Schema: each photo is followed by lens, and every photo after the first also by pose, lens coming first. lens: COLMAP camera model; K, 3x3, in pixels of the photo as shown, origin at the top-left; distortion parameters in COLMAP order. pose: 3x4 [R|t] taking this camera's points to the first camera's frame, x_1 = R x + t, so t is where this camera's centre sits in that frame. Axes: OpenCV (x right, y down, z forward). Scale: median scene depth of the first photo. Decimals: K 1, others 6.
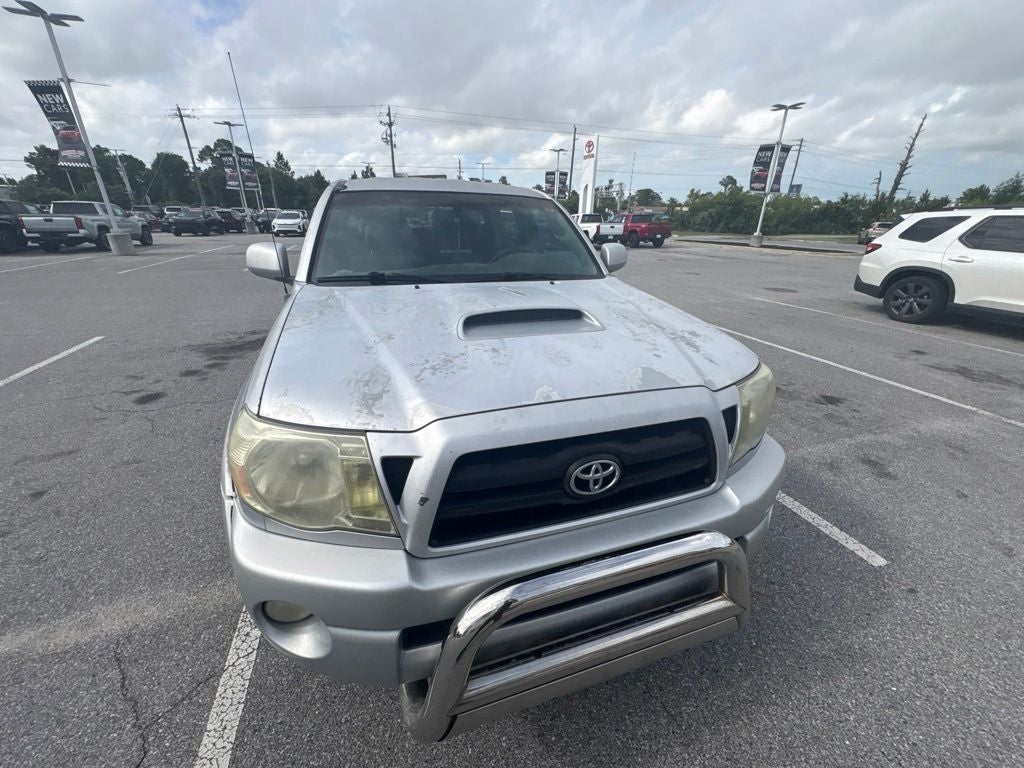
lens RADIAL K [[406.2, 0, 510.2], [0, 406.2, 384.5], [0, 0, 1]] dist [0.000315, -0.000362]
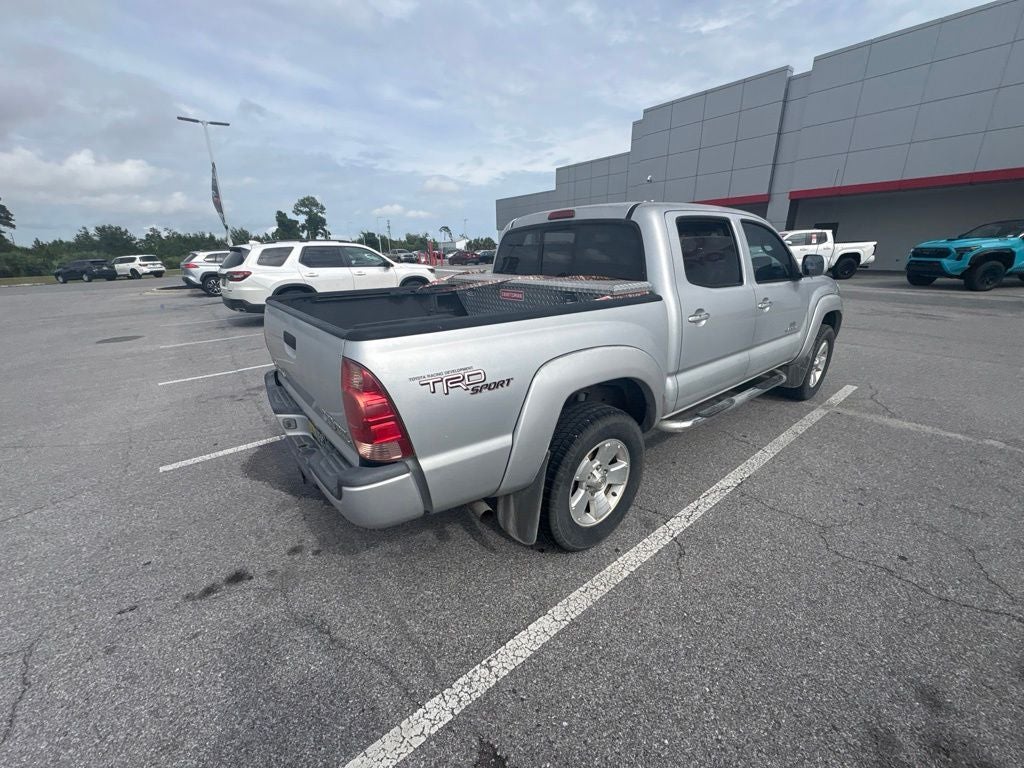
lens RADIAL K [[406.2, 0, 512.3], [0, 406.2, 383.5], [0, 0, 1]] dist [0.000315, -0.000362]
pose [[-0.350342, -0.302421, 0.886455, -0.146479], [0.375964, 0.821437, 0.428827, -0.088754], [-0.857853, 0.483511, -0.174085, 0.212122]]
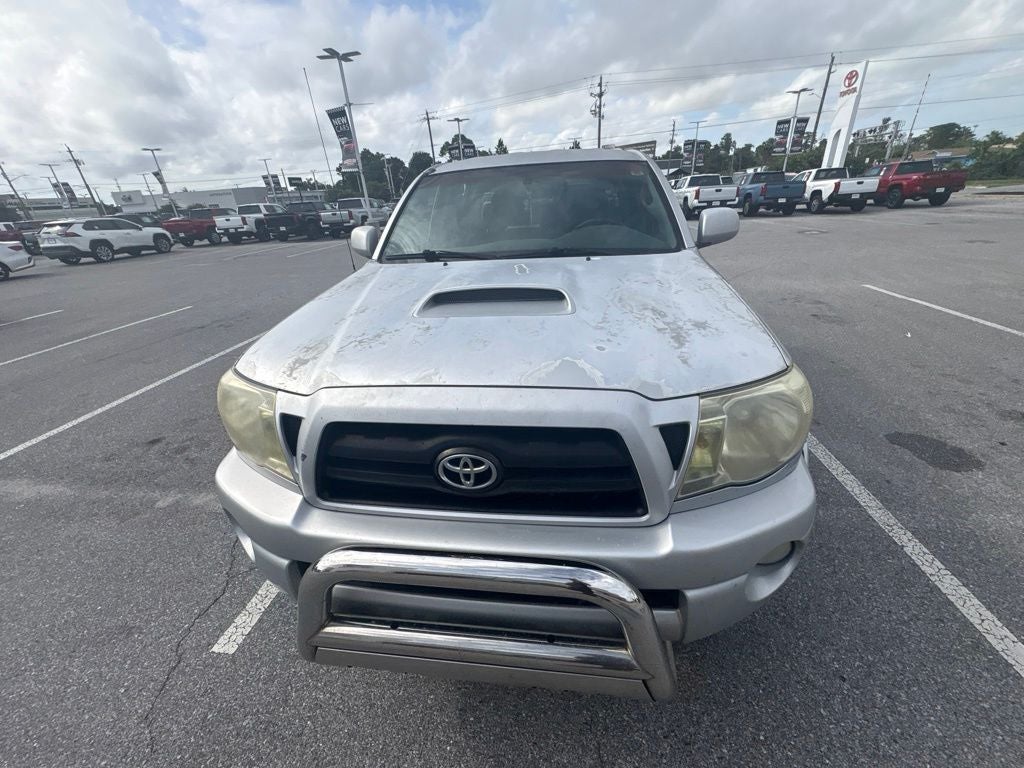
lens RADIAL K [[404.6, 0, 511.4], [0, 404.6, 384.1], [0, 0, 1]] dist [-0.000426, 0.000376]
pose [[0.896814, 0.123709, -0.424760, 0.028349], [-0.099647, 0.991921, 0.078503, -0.002294], [0.431040, -0.028077, 0.901896, 0.008796]]
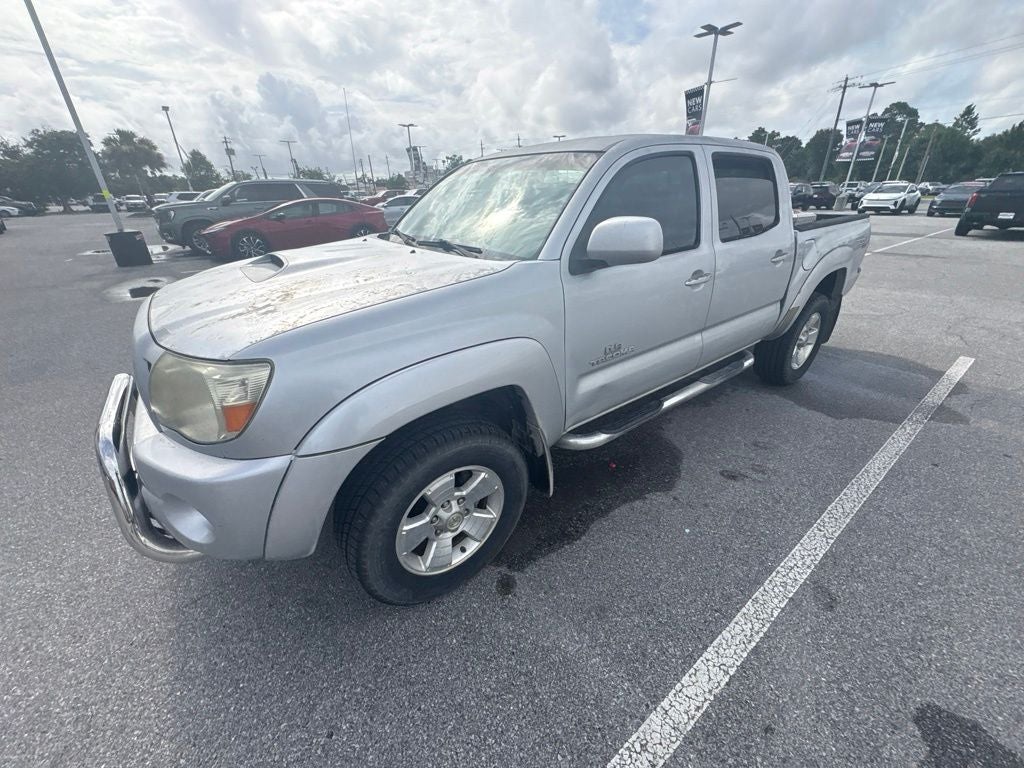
lens RADIAL K [[406.2, 0, 511.5], [0, 406.2, 384.6], [0, 0, 1]] dist [0.000315, -0.000362]
pose [[0.321702, 0.386811, -0.864225, 0.086287], [-0.344442, 0.898018, 0.273720, -0.024245], [0.881968, 0.209619, 0.422128, 0.068062]]
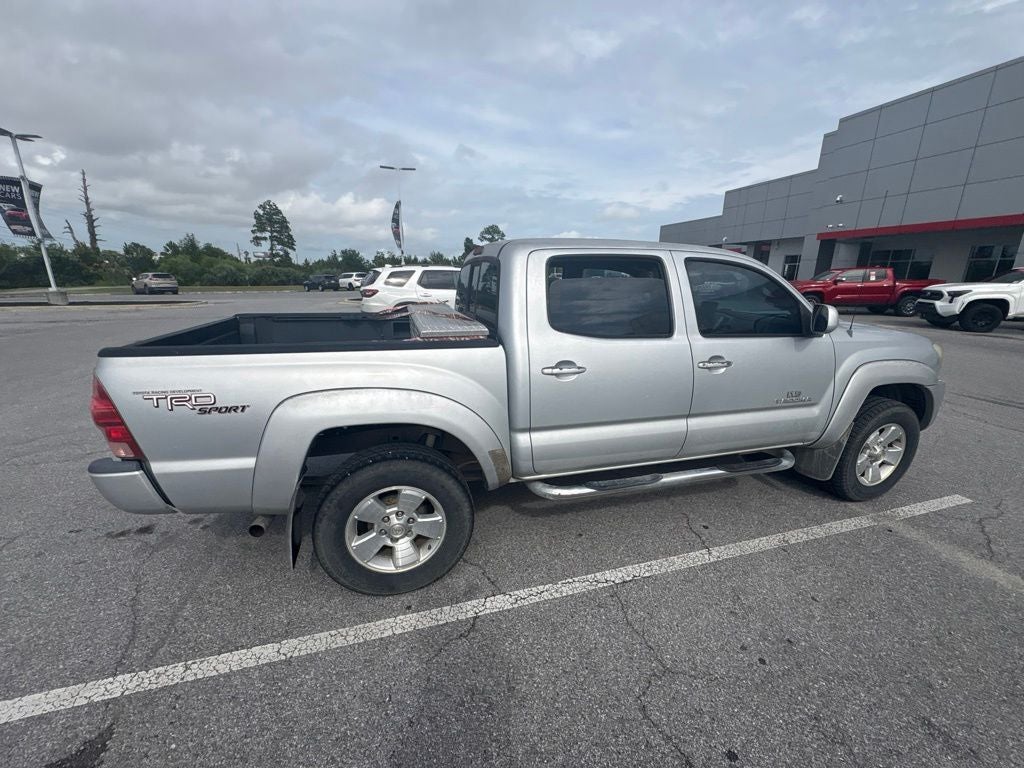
lens RADIAL K [[406.2, 0, 511.1], [0, 406.2, 383.7], [0, 0, 1]] dist [0.000315, -0.000362]
pose [[0.039750, -0.274336, 0.960812, -0.153089], [0.379062, 0.893833, 0.239530, -0.064383], [-0.924517, 0.354686, 0.139521, 0.146496]]
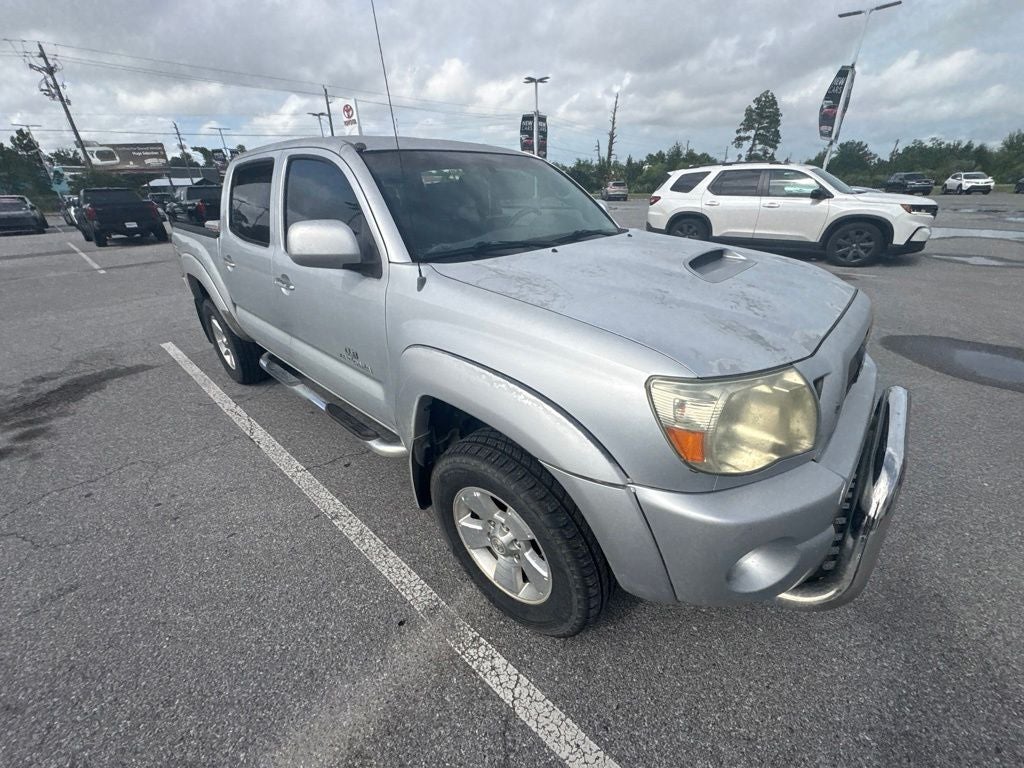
lens RADIAL K [[406.2, 0, 509.3], [0, 406.2, 385.9], [0, 0, 1]] dist [0.000315, -0.000362]
pose [[0.873828, -0.249590, 0.417289, -0.056604], [0.223477, 0.968344, 0.111215, -0.004357], [-0.431837, -0.003928, 0.901943, 0.013434]]
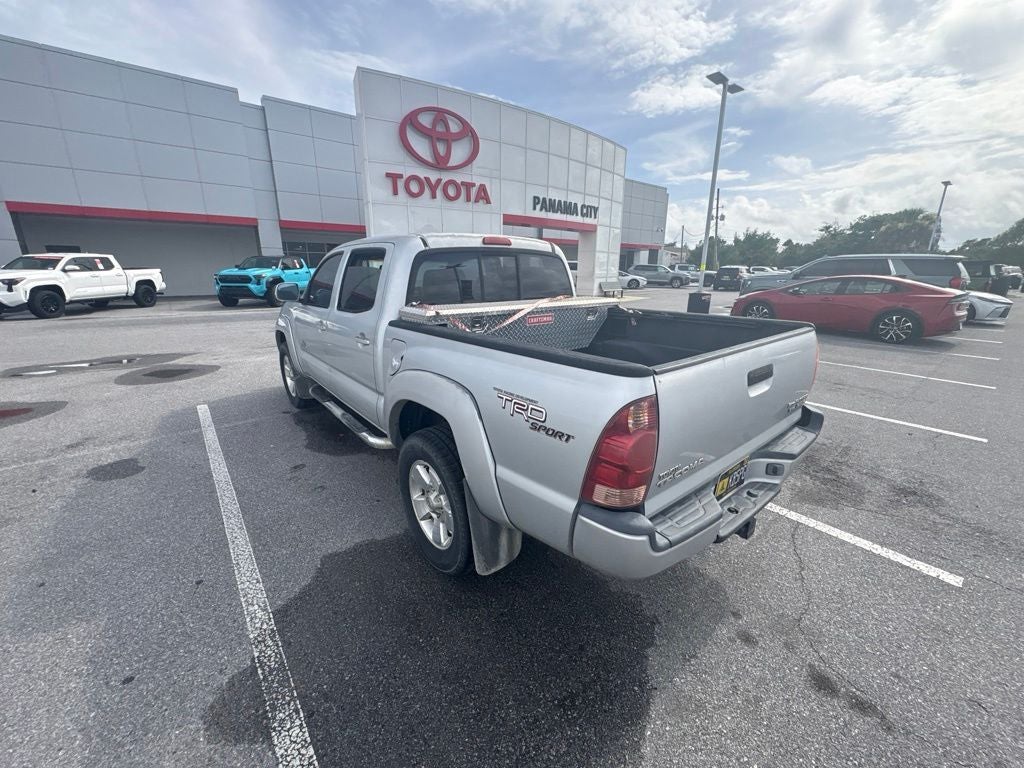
lens RADIAL K [[406.2, 0, 511.9], [0, 406.2, 384.1], [0, 0, 1]] dist [0.000315, -0.000362]
pose [[-0.933761, 0.078260, -0.349237, 0.004355], [-0.155726, 0.789745, 0.593340, -0.111112], [0.322243, 0.608422, -0.725246, 0.268470]]
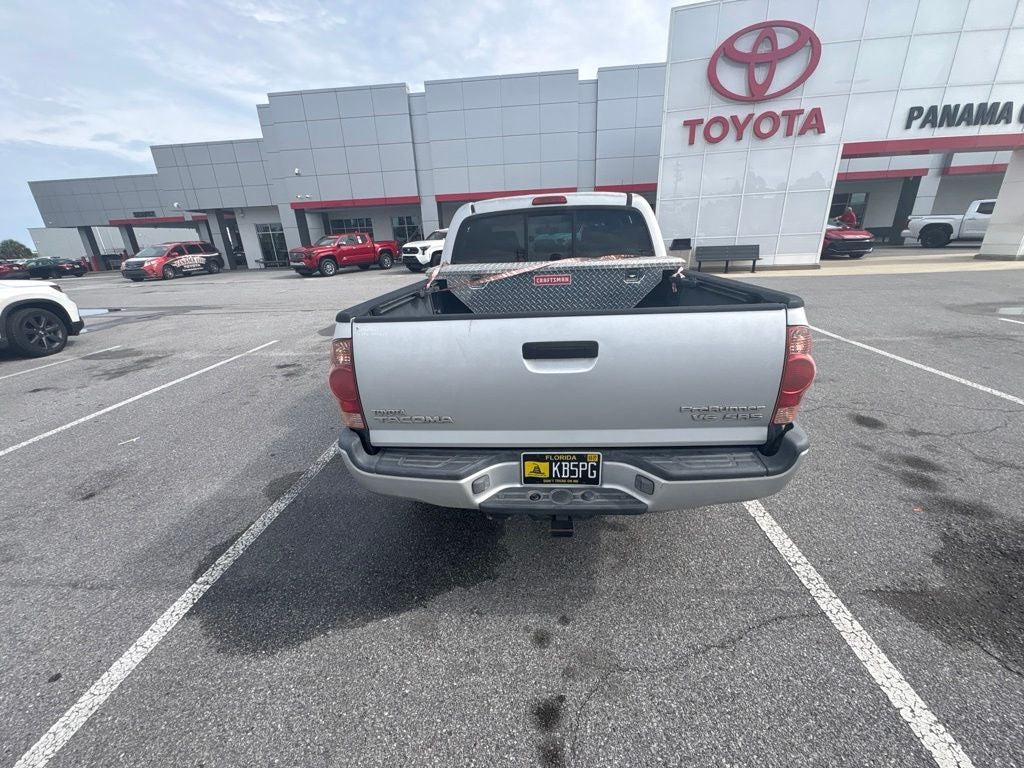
lens RADIAL K [[406.2, 0, 511.5], [0, 406.2, 384.3], [0, 0, 1]] dist [0.000315, -0.000362]
pose [[-0.924368, -0.108658, 0.365701, -0.074259], [0.172823, 0.735317, 0.655318, -0.113588], [-0.340111, 0.668957, -0.660925, 0.274934]]
